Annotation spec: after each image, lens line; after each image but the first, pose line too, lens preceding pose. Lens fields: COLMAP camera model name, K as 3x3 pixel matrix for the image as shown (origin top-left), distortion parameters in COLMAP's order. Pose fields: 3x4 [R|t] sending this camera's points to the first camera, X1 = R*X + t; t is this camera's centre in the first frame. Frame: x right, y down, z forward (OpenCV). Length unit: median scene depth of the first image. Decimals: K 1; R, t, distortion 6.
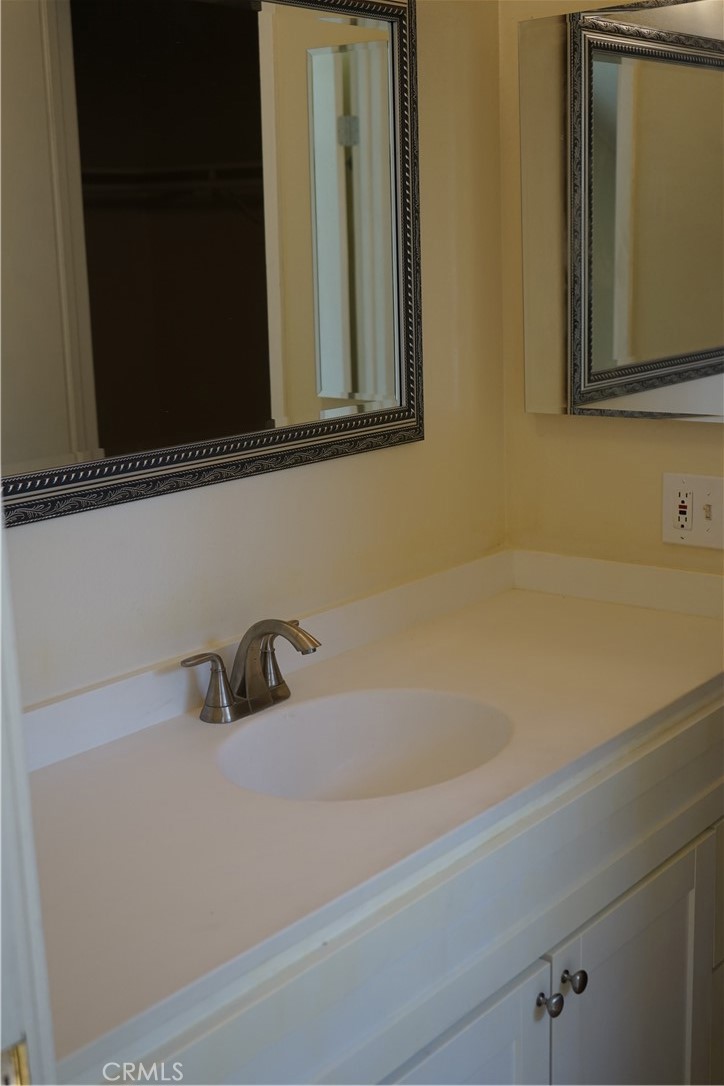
lens RADIAL K [[1380.5, 0, 362.0], [0, 1380.5, 543.0], [0, 0, 1]] dist [-0.065177, 0.069743]
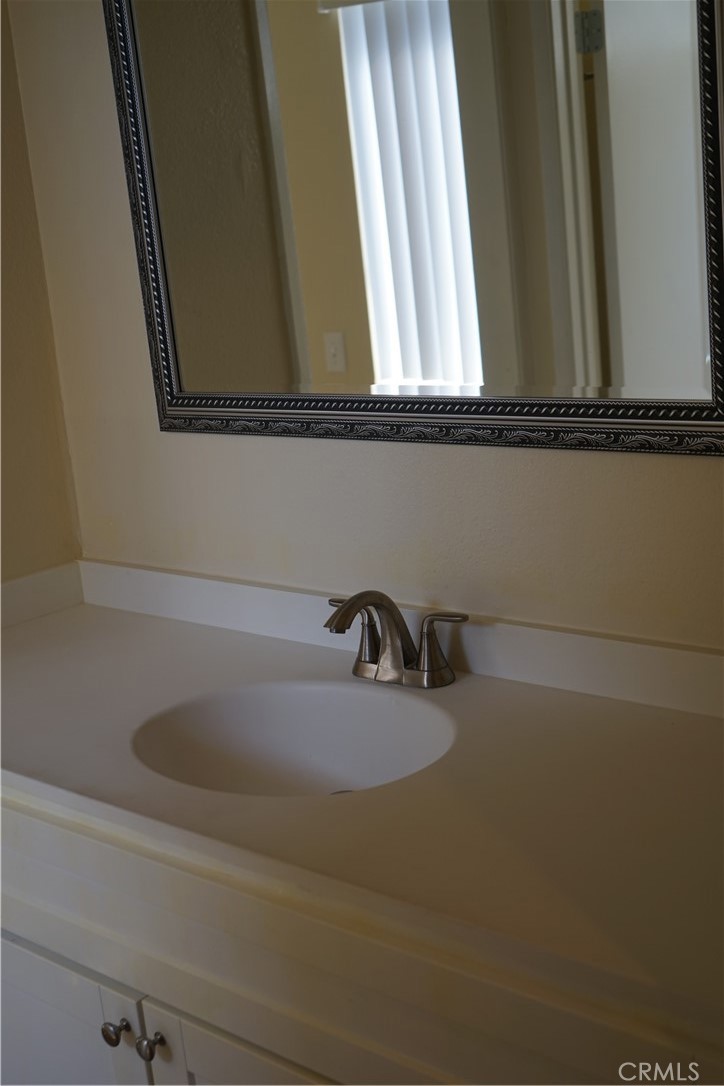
lens RADIAL K [[1380.5, 0, 362.0], [0, 1380.5, 543.0], [0, 0, 1]] dist [-0.065177, 0.069743]
pose [[-0.034664, 0.277905, -0.959983, 0.801068], [-0.103538, 0.954393, 0.280025, -0.231859], [0.994021, 0.109102, -0.004310, 0.948776]]
